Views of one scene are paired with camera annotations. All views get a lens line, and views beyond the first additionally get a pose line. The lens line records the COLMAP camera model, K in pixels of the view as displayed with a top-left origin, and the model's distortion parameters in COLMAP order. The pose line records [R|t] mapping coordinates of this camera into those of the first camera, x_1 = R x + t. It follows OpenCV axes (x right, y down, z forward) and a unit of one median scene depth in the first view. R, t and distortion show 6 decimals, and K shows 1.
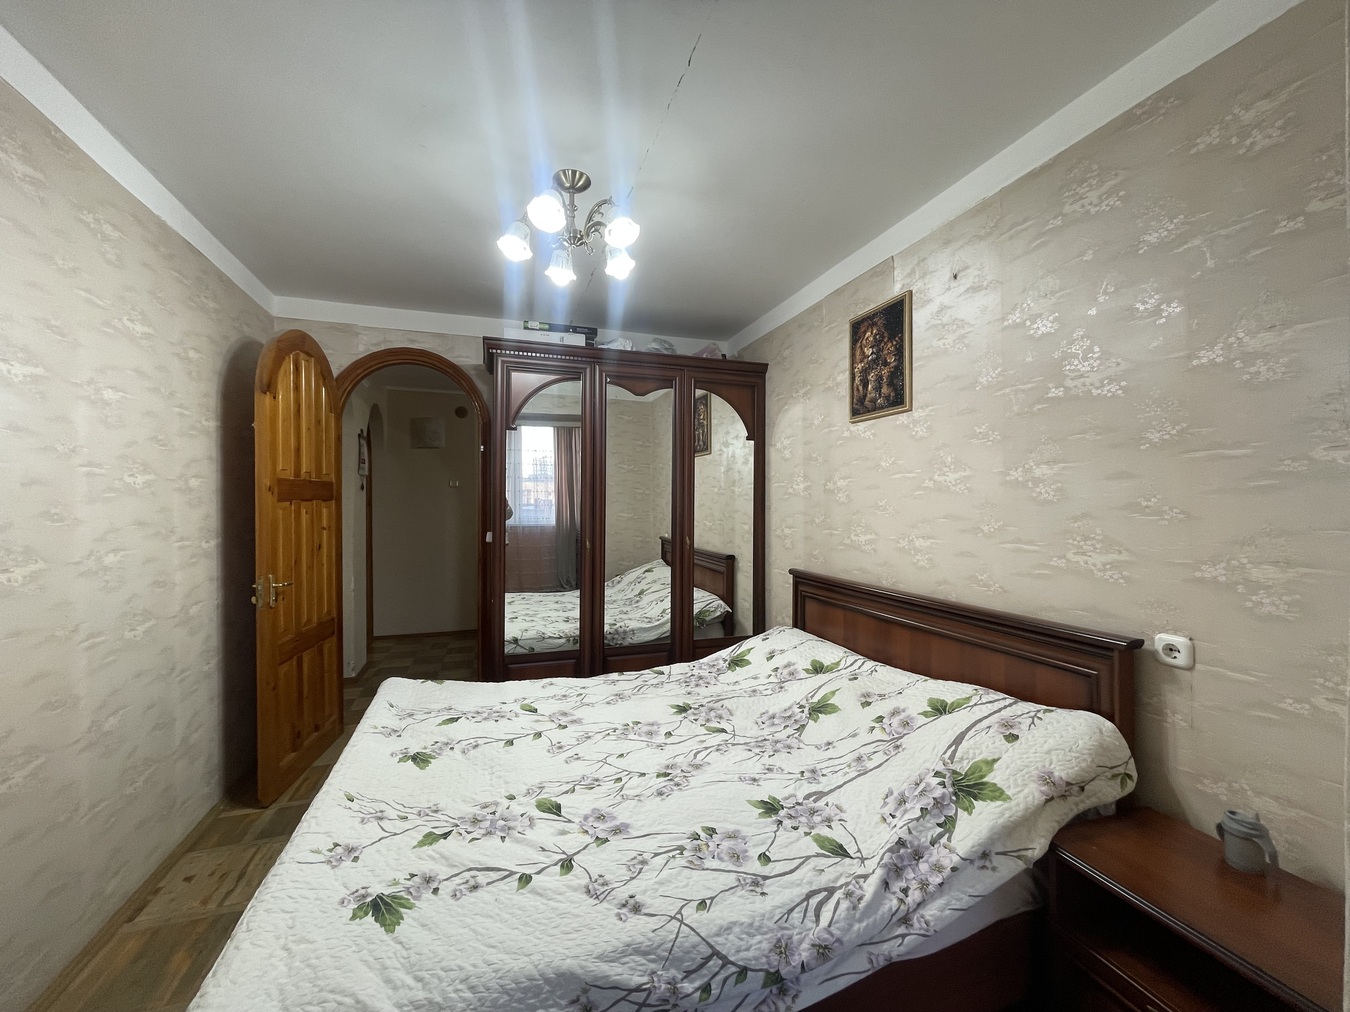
lens RADIAL K [[545.3, 0, 674.4], [0, 545.3, 506.0], [0, 0, 1]] dist [0.000481, 0.000608]
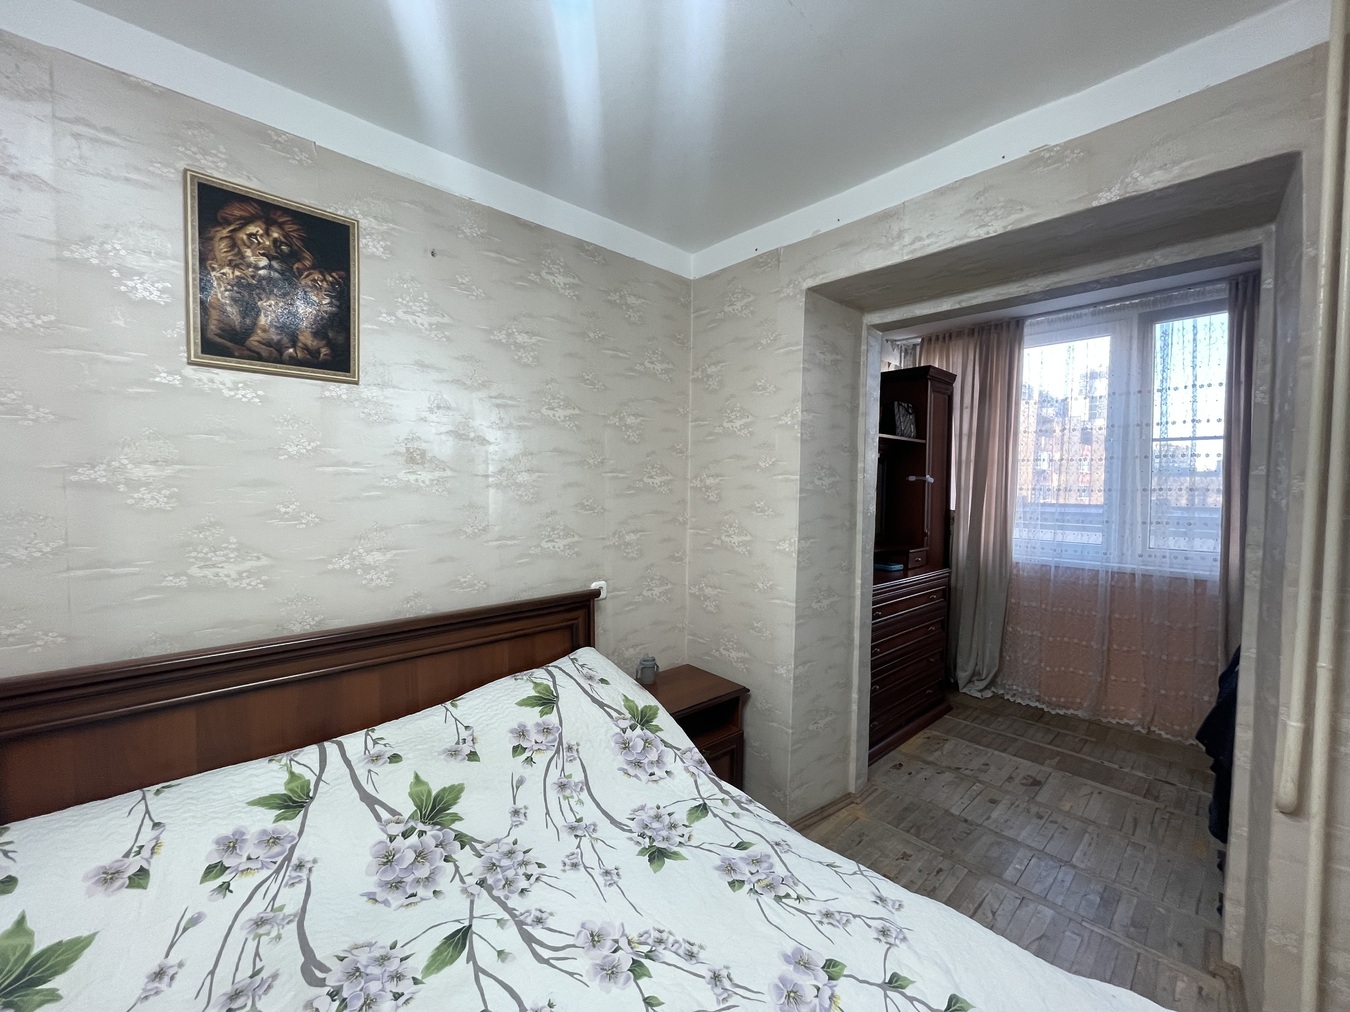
lens RADIAL K [[545.3, 0, 675.0], [0, 545.3, 502.2], [0, 0, 1]] dist [0.000481, 0.000608]
pose [[-0.401196, -0.036075, 0.915281, -0.477541], [-0.007855, 0.999323, 0.035945, -0.047179], [-0.915958, 0.007232, -0.401208, 0.990661]]
